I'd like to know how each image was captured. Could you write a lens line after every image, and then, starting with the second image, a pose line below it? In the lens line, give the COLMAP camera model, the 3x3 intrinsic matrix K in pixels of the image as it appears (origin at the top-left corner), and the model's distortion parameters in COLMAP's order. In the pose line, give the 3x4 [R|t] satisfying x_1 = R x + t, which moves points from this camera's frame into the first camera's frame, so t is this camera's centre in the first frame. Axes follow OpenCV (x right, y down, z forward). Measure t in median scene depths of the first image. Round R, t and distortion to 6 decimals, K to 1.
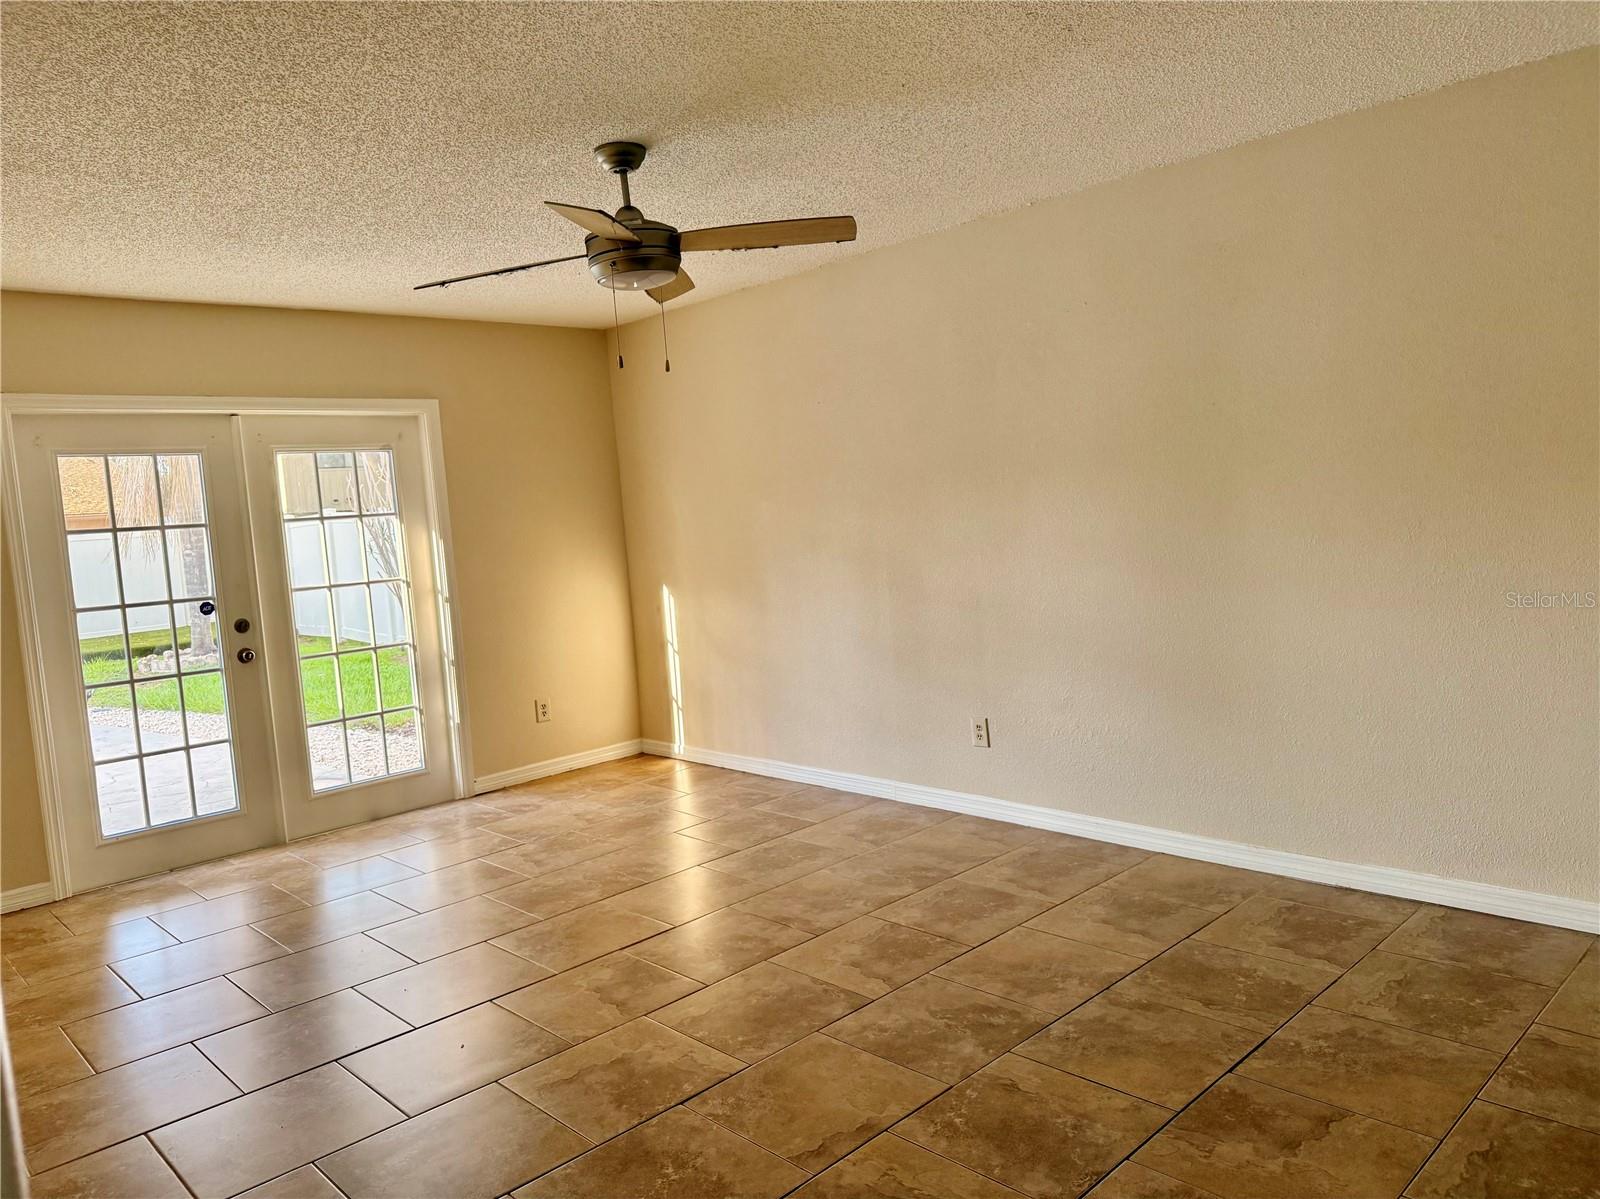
lens RADIAL K [[1128.3, 0, 798.5], [0, 1128.3, 579.2], [0, 0, 1]] dist [0.109238, -0.197224]
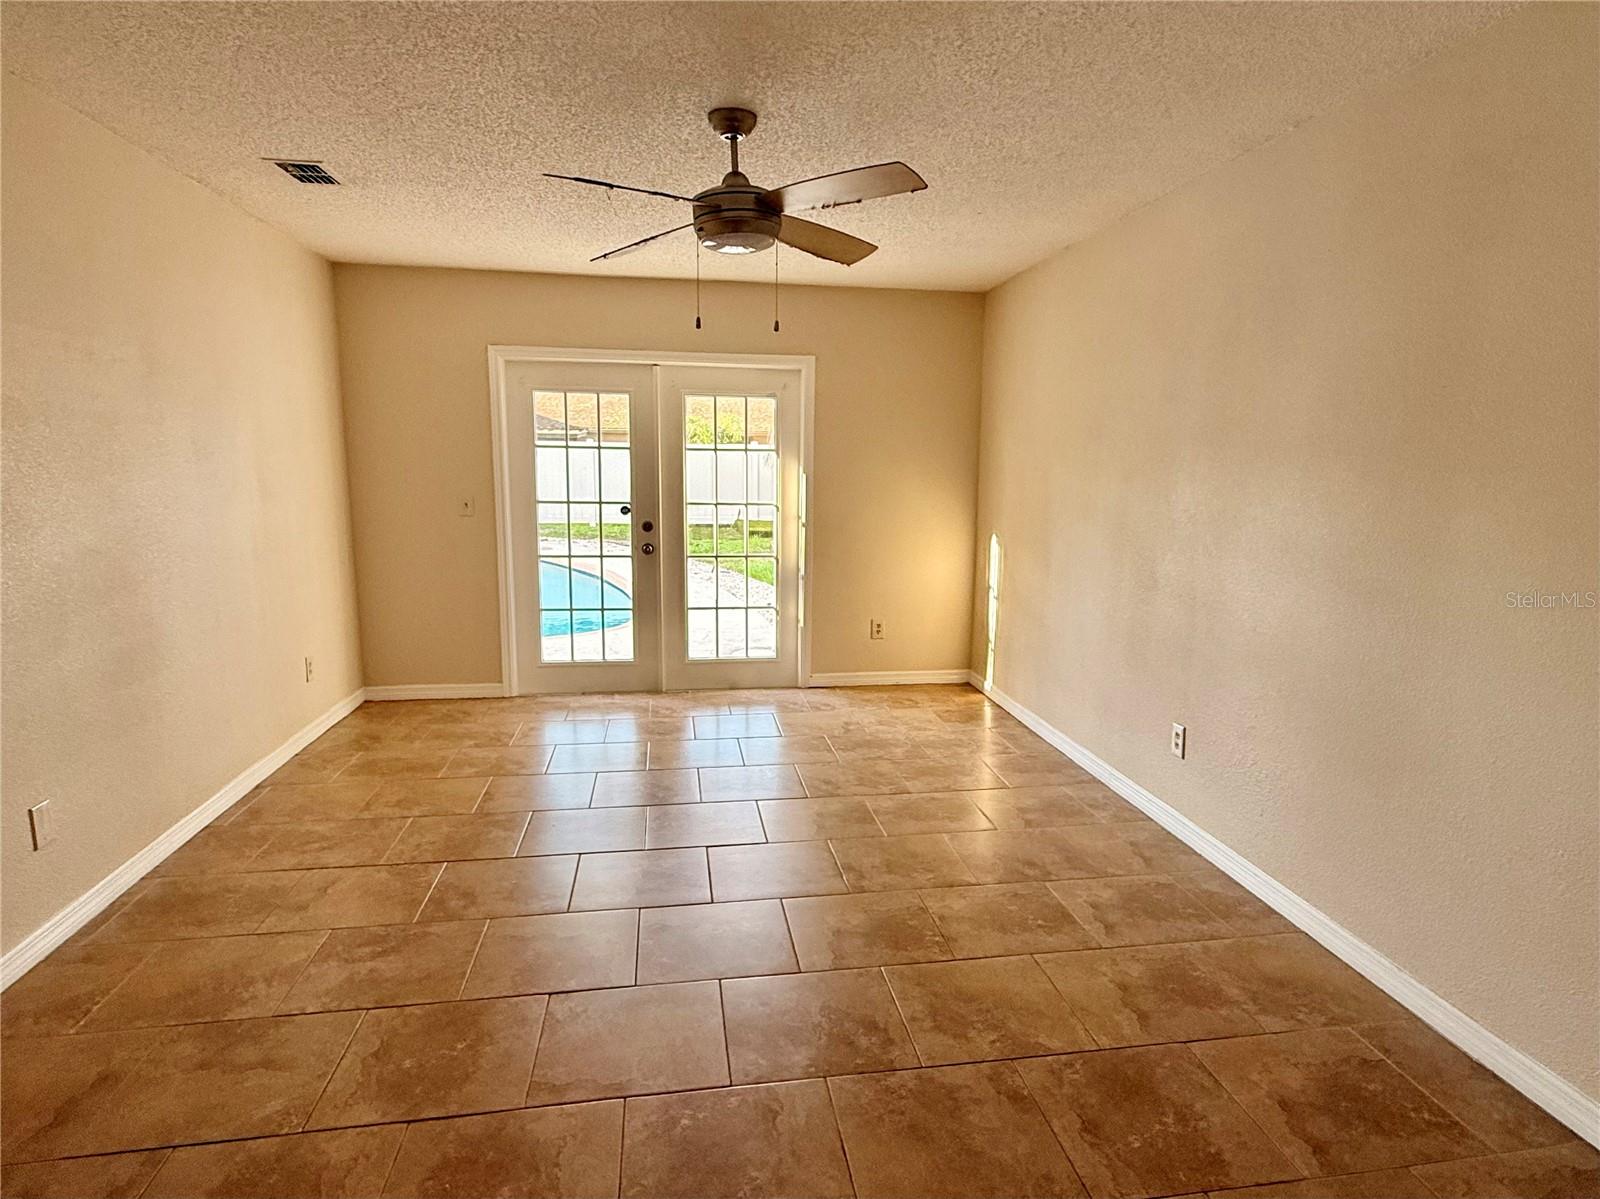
lens RADIAL K [[939.5, 0, 800.0], [0, 939.5, 599.5], [0, 0, 1]] dist [-0.001711, -0.000888]
pose [[0.825284, 0.162323, -0.540885, 0.272561], [-0.107831, 0.985472, 0.131218, -0.039045], [0.554327, -0.049969, 0.830798, 0.191483]]
